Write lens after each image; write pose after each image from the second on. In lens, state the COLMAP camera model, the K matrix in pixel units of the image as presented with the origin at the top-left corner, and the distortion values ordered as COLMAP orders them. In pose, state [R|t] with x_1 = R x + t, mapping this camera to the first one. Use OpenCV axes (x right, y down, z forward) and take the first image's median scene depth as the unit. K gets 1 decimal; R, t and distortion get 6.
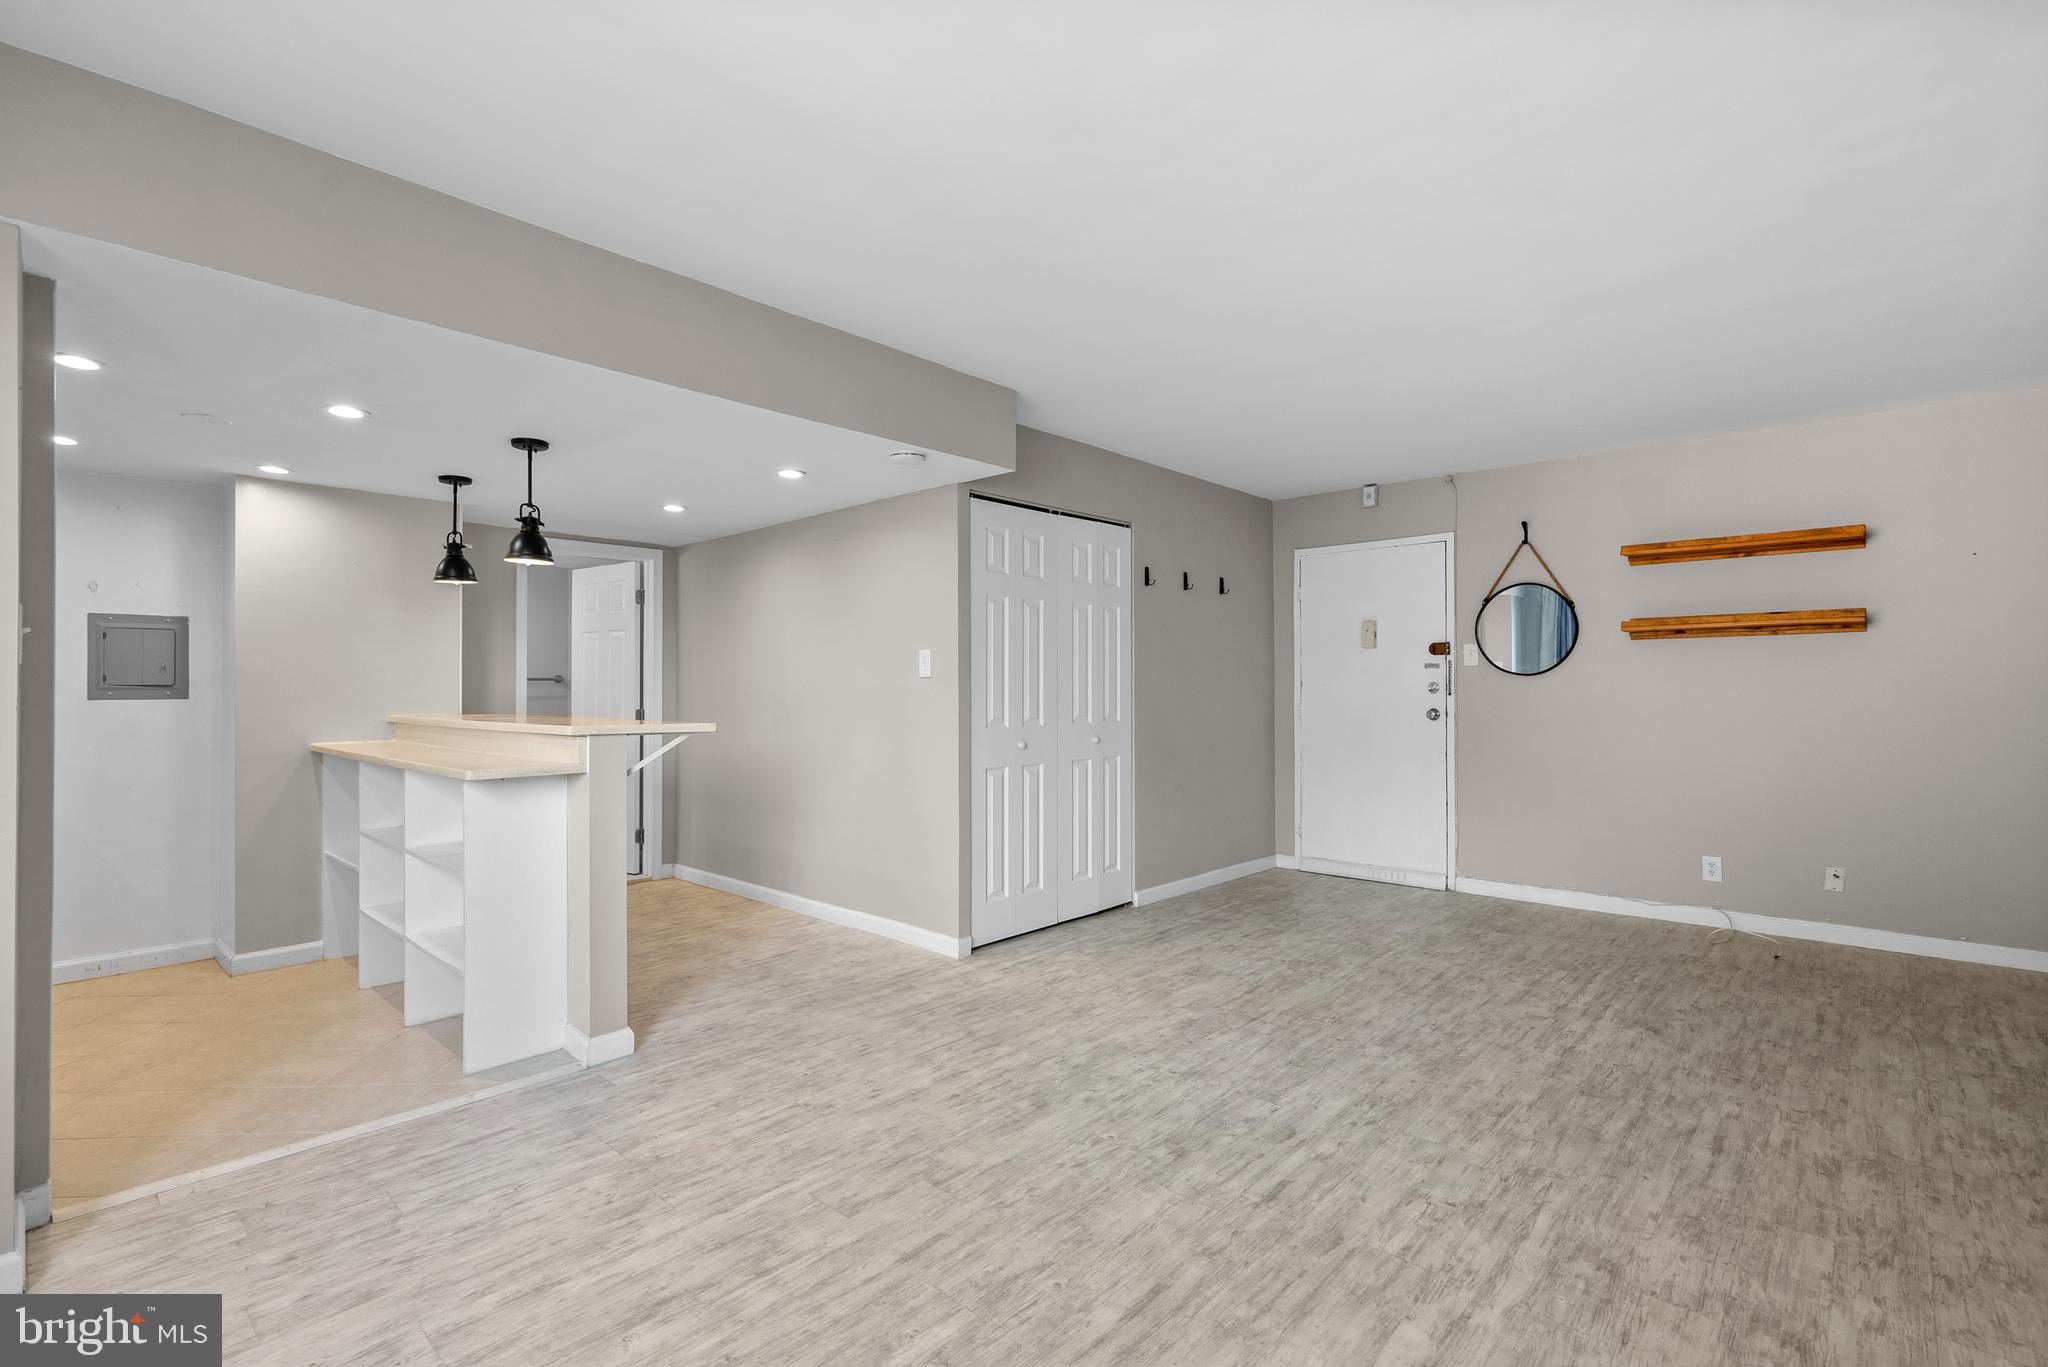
lens RADIAL K [[936.6, 0, 1024.0], [0, 936.6, 683.5], [0, 0, 1]] dist [-0.005257, 0.001832]
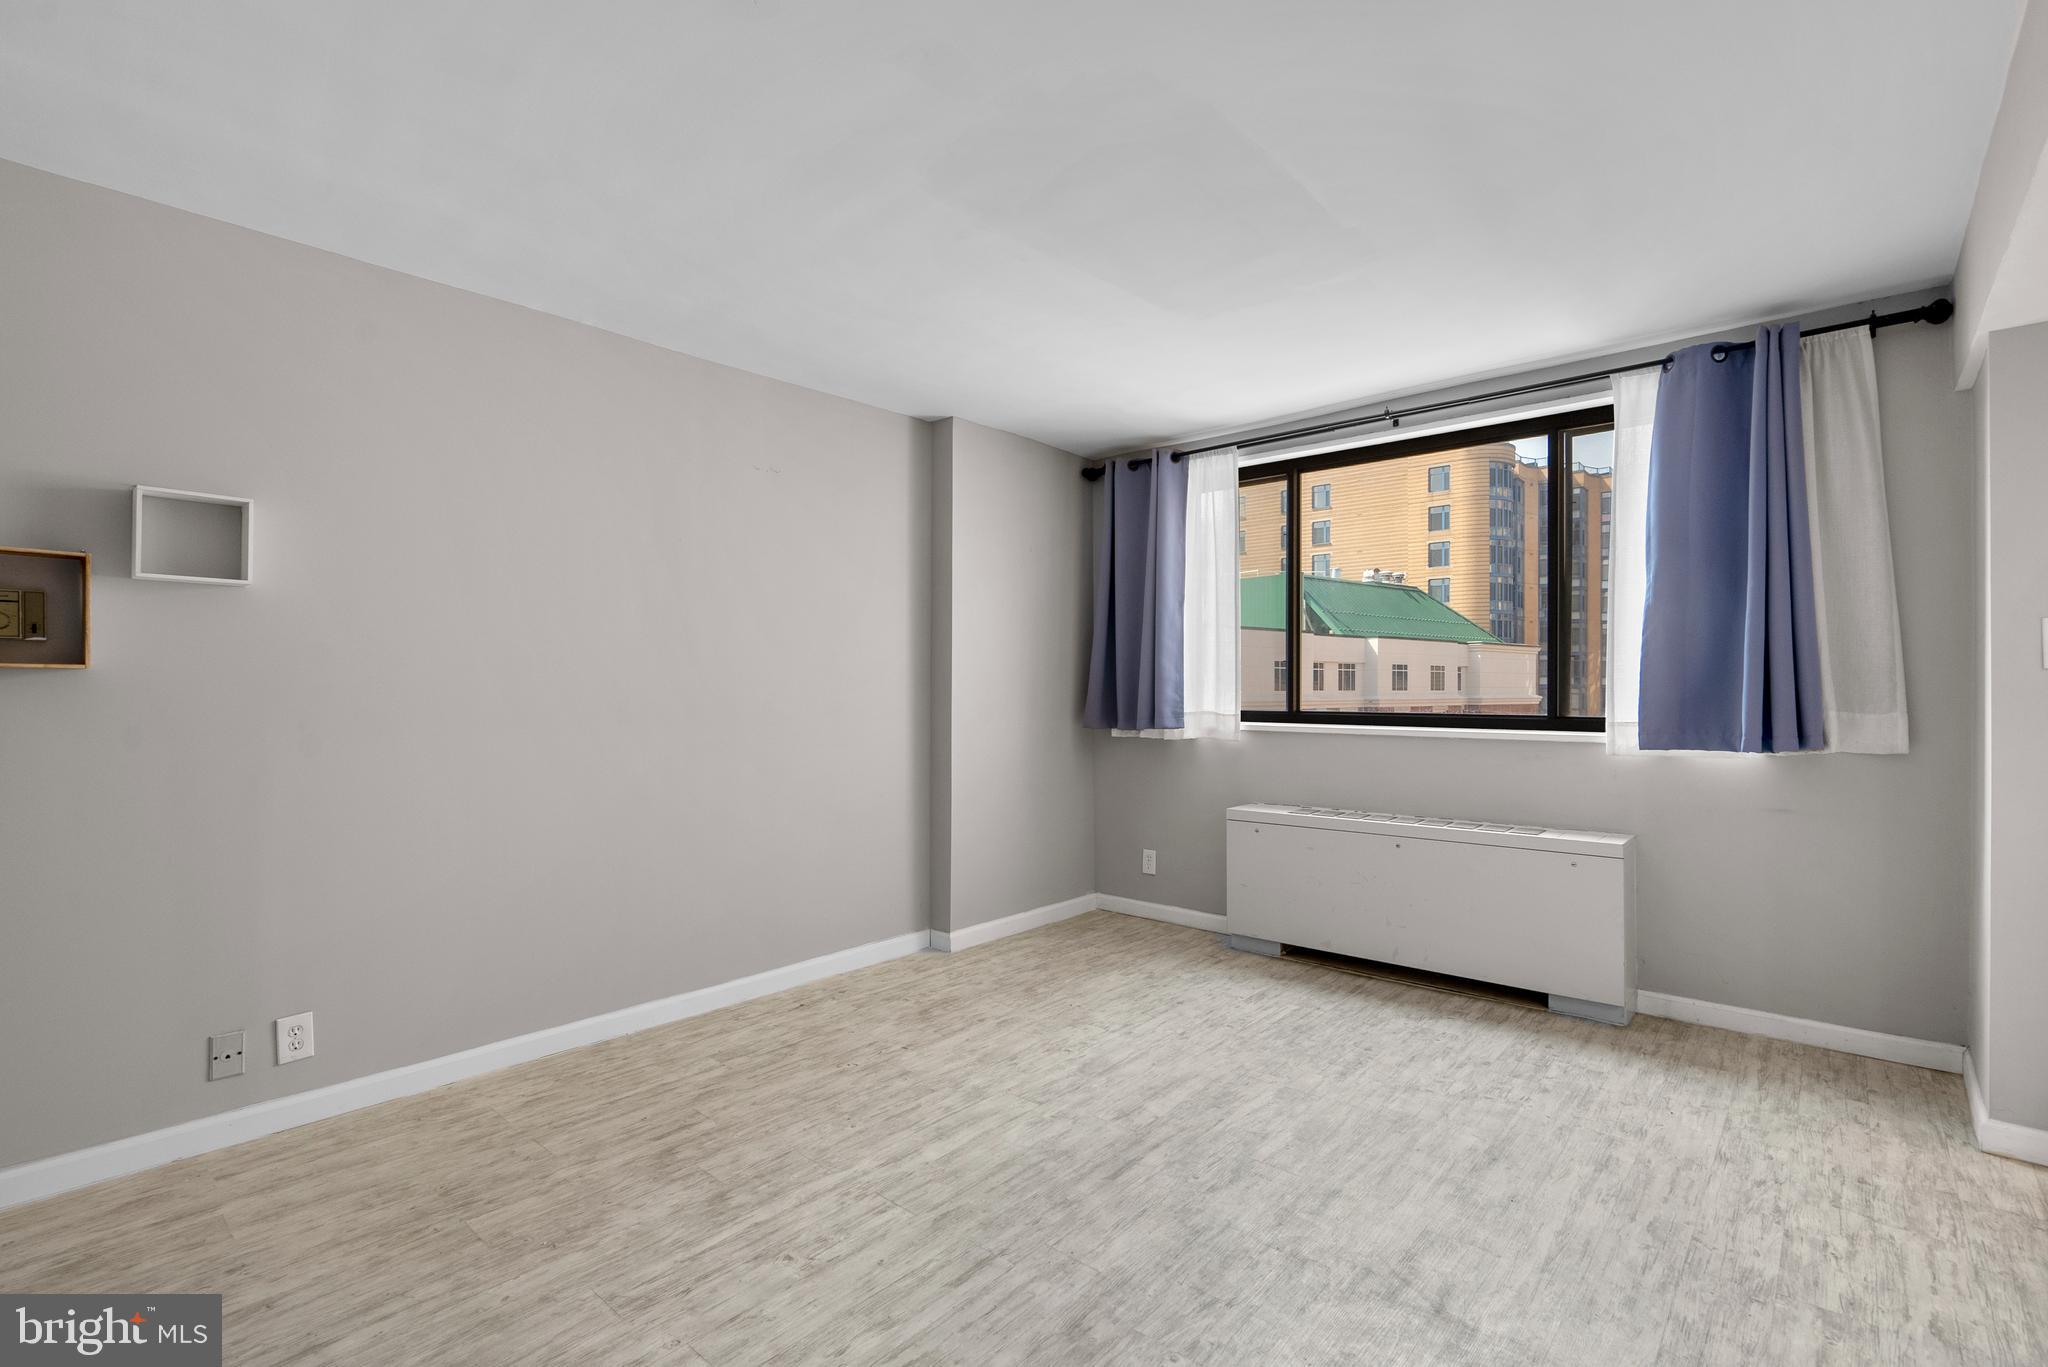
lens RADIAL K [[935.1, 0, 1026.2], [0, 935.1, 687.2], [0, 0, 1]] dist [-0.002676, 0.000844]
pose [[-0.999762, 0.003105, -0.021605, 0.158879], [0.003212, 0.999983, -0.004909, 0.004177], [0.021589, -0.004977, -0.999755, 1.252516]]
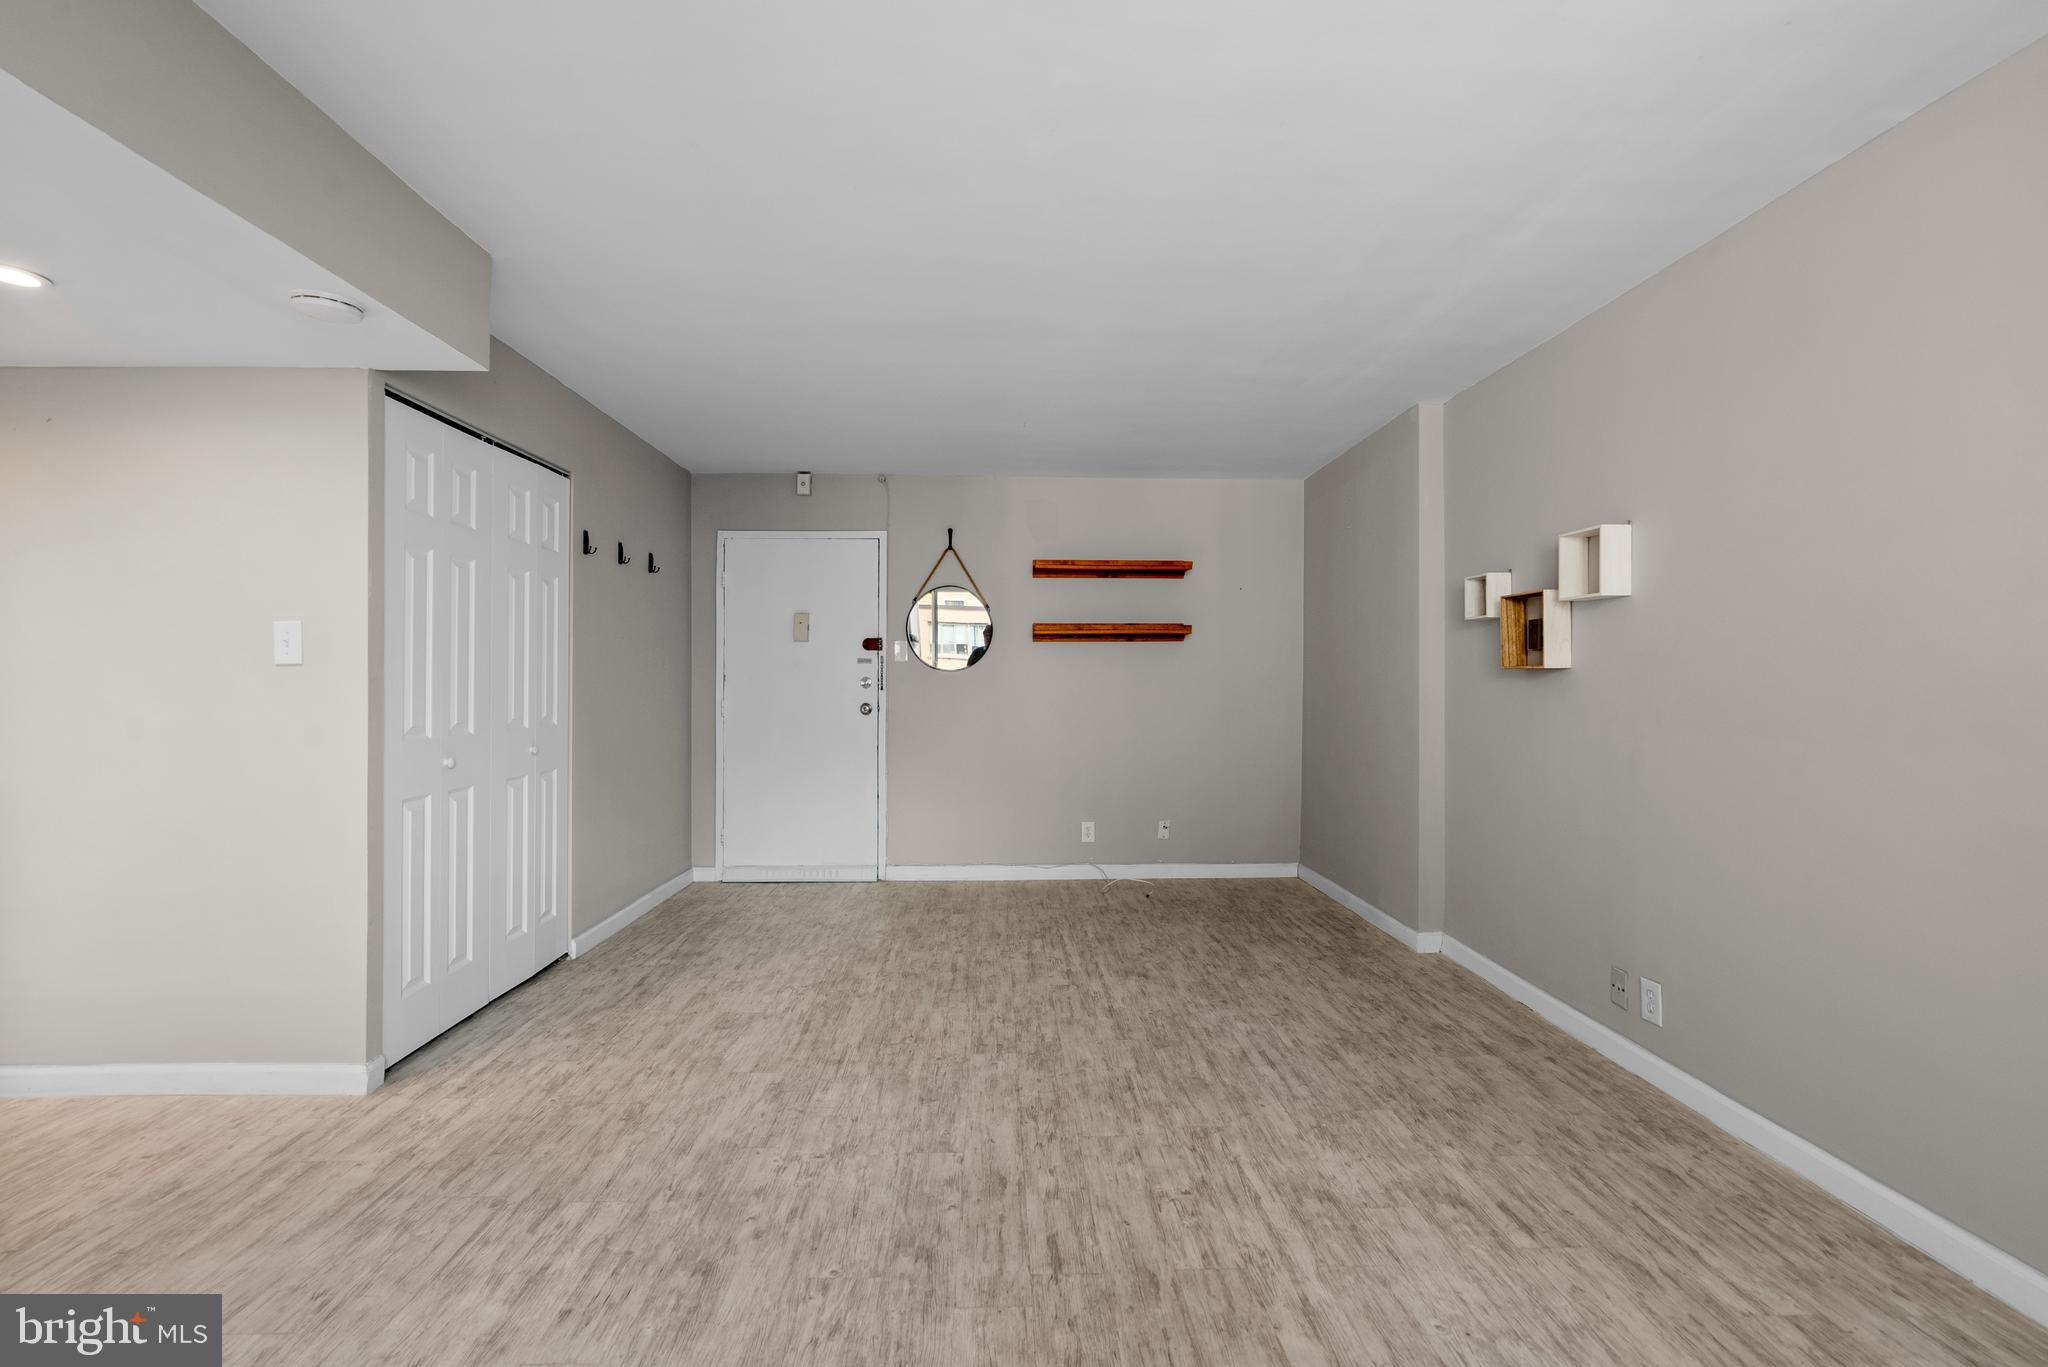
lens RADIAL K [[933.9, 0, 1026.3], [0, 933.9, 679.0], [0, 0, 1]] dist [-0.004455, 0.001588]
pose [[0.711171, 0.005846, 0.702995, -0.248709], [-0.006626, 0.999977, -0.001612, 0.001989], [-0.702988, -0.003511, 0.711193, 0.264301]]
